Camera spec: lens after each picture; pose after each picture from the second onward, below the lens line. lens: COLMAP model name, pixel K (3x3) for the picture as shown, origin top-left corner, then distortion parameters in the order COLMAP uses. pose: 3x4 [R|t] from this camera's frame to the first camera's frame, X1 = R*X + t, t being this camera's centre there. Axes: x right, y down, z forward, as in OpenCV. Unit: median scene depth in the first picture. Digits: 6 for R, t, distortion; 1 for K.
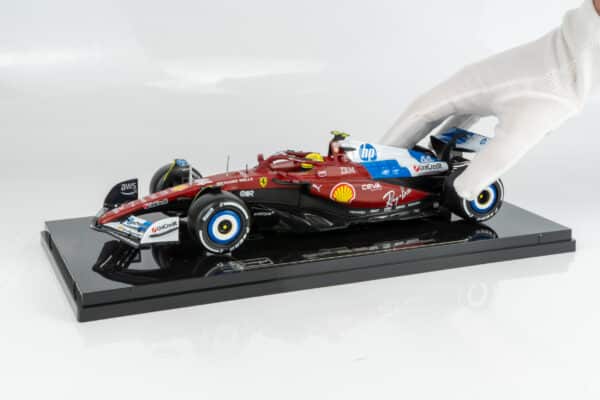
lens RADIAL K [[896.9, 0, 300.0], [0, 896.9, 200.0], [0, 0, 1]] dist [0.020782, 0.007274]
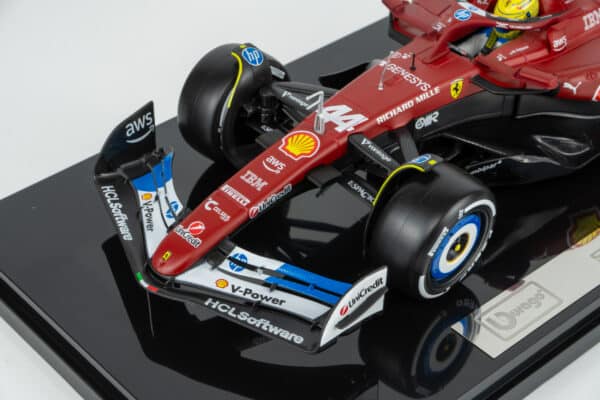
lens RADIAL K [[1256.7, 0, 300.0], [0, 1256.7, 200.0], [0, 0, 1]] dist [0.059591, 0.389059]
pose [[0.947708, -0.195724, 0.252075, -0.289034], [0.076985, 0.906740, 0.414604, -0.240928], [-0.309714, -0.373518, 0.874392, 0.429851]]
